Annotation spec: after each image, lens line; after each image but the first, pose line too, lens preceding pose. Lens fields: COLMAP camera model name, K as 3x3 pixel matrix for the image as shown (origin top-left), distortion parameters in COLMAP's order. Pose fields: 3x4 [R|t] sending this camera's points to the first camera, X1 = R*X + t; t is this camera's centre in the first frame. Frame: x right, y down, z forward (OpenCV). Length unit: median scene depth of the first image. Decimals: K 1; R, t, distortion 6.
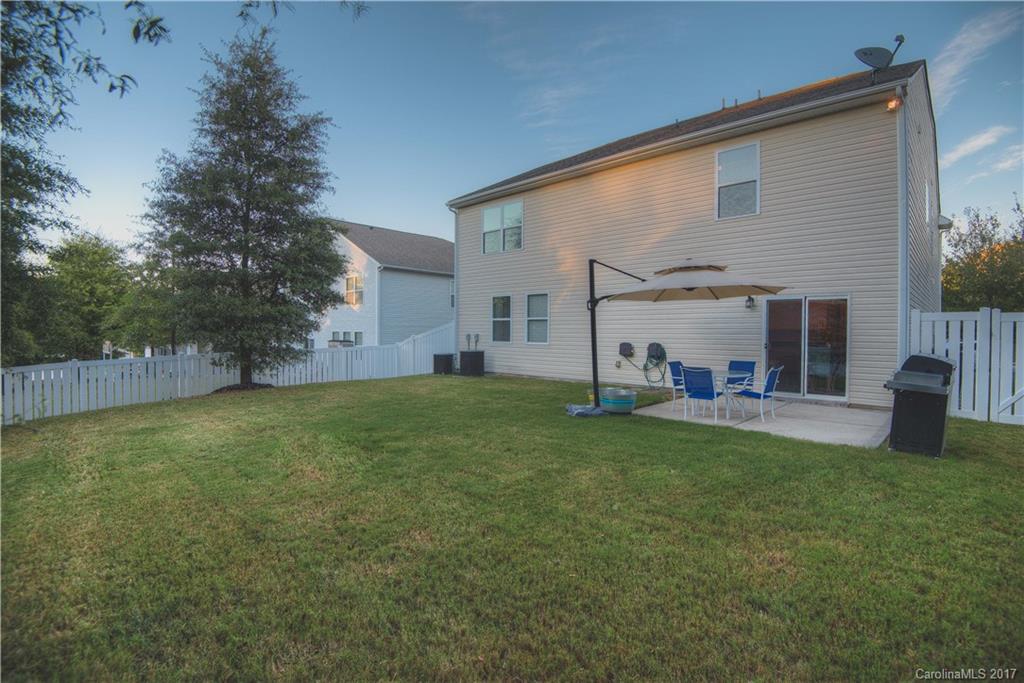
lens RADIAL K [[489.2, 0, 515.0], [0, 489.2, 334.9], [0, 0, 1]] dist [-0.001662, -0.025582]
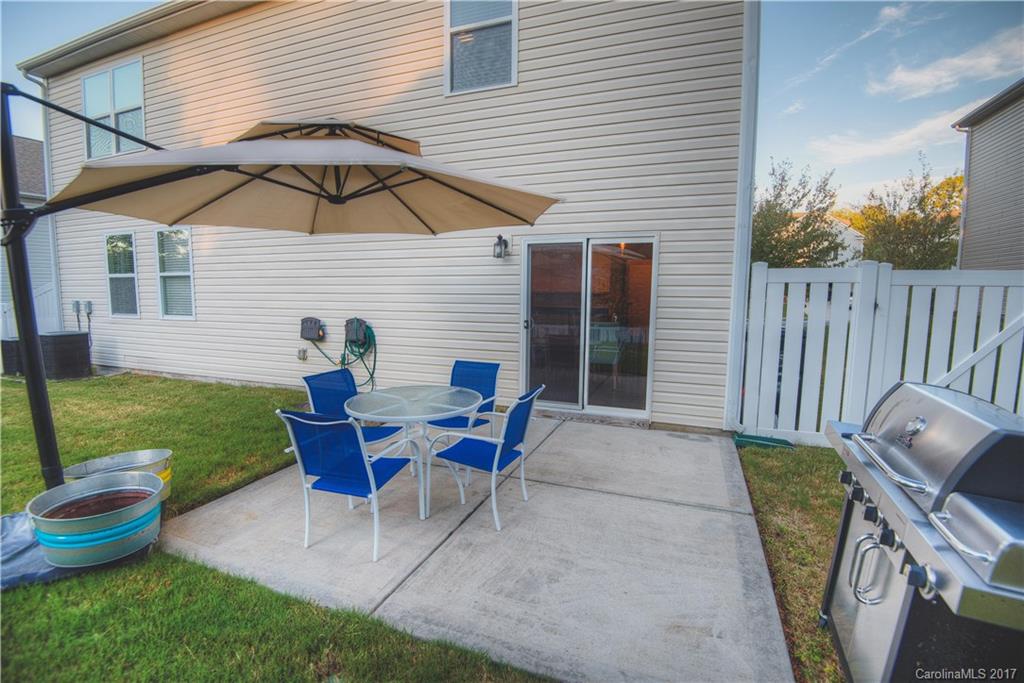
lens RADIAL K [[478.6, 0, 512.0], [0, 478.6, 341.5], [0, 0, 1]] dist [-0.001165, -0.017905]
pose [[0.919617, -0.038184, 0.390957, 0.258587], [0.000999, 0.995488, 0.094880, -0.010558], [-0.392816, -0.086863, 0.915506, 0.454848]]
